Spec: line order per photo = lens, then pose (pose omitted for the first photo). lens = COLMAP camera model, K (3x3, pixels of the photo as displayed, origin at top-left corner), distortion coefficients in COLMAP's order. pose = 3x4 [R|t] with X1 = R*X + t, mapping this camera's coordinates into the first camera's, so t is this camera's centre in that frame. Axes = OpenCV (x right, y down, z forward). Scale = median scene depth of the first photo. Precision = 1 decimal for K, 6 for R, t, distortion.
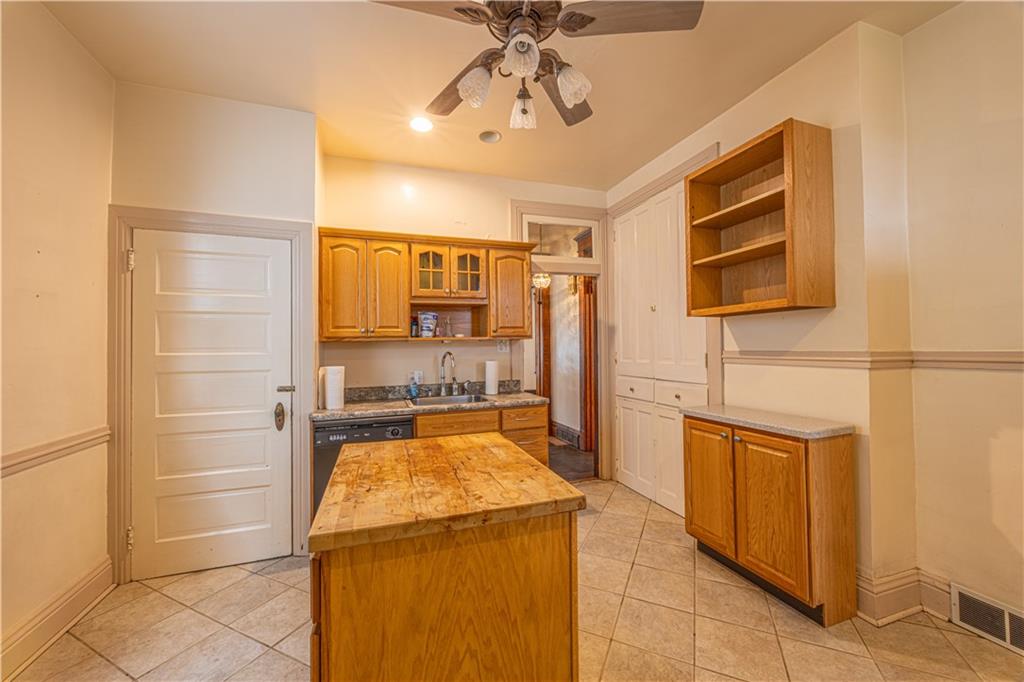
lens RADIAL K [[387.5, 0, 515.5], [0, 387.5, 341.3], [0, 0, 1]] dist [-0.001596, -0.000183]
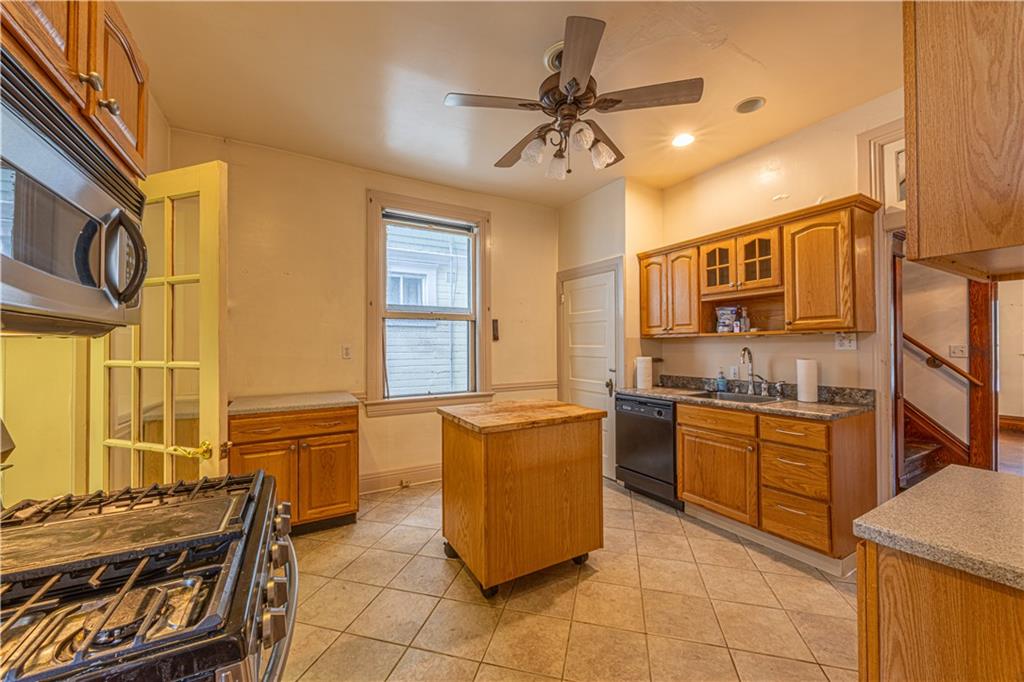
lens RADIAL K [[387.5, 0, 515.5], [0, 387.5, 341.3], [0, 0, 1]] dist [-0.001596, -0.000183]
pose [[0.197053, 0.002629, -0.980389, 0.685383], [0.019473, 0.999789, 0.006595, -0.005448], [0.980199, -0.020391, 0.196961, 0.281397]]
